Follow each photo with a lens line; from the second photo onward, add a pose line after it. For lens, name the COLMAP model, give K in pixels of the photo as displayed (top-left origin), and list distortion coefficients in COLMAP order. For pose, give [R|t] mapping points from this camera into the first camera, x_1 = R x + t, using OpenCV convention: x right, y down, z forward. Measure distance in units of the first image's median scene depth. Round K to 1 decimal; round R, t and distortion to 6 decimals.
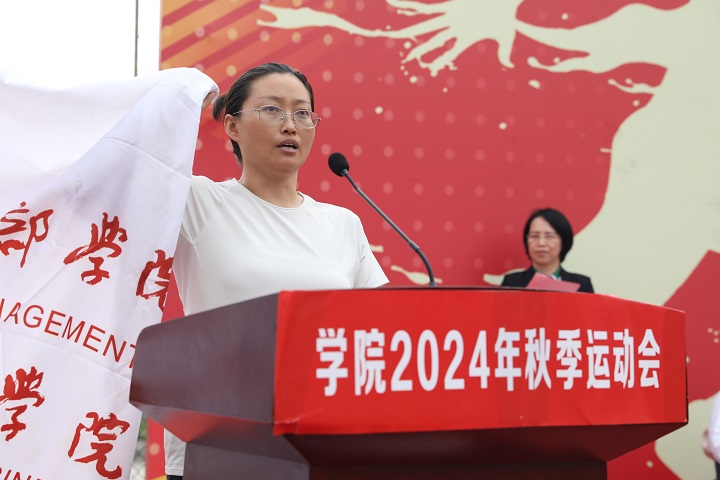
lens RADIAL K [[1421.4, 0, 360.0], [0, 1421.4, 240.0], [0, 0, 1]] dist [0.175385, 0.158297]
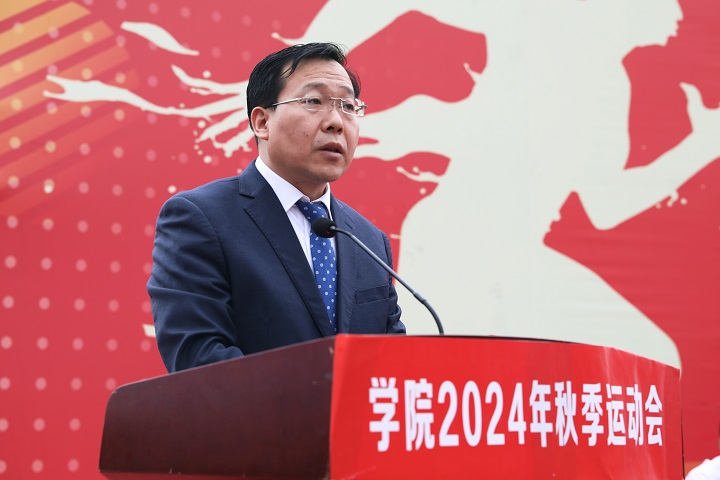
lens RADIAL K [[1421.4, 0, 360.0], [0, 1421.4, 240.0], [0, 0, 1]] dist [0.175385, 0.158297]
pose [[0.973469, 0.020185, 0.227925, -0.219763], [-0.003545, 0.997312, -0.073182, 0.036068], [-0.228790, 0.070433, 0.970925, 0.087464]]
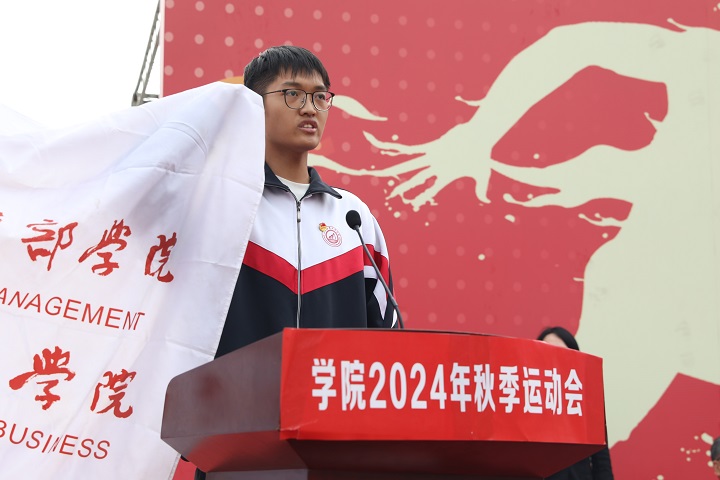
lens RADIAL K [[1526.6, 0, 377.8], [0, 1526.6, 239.8], [0, 0, 1]] dist [0.130109, 0.243549]
pose [[0.999767, -0.011155, 0.018466, 0.004552], [0.013222, 0.993170, -0.115928, 0.103834], [-0.017047, 0.116145, 0.993086, -0.362506]]
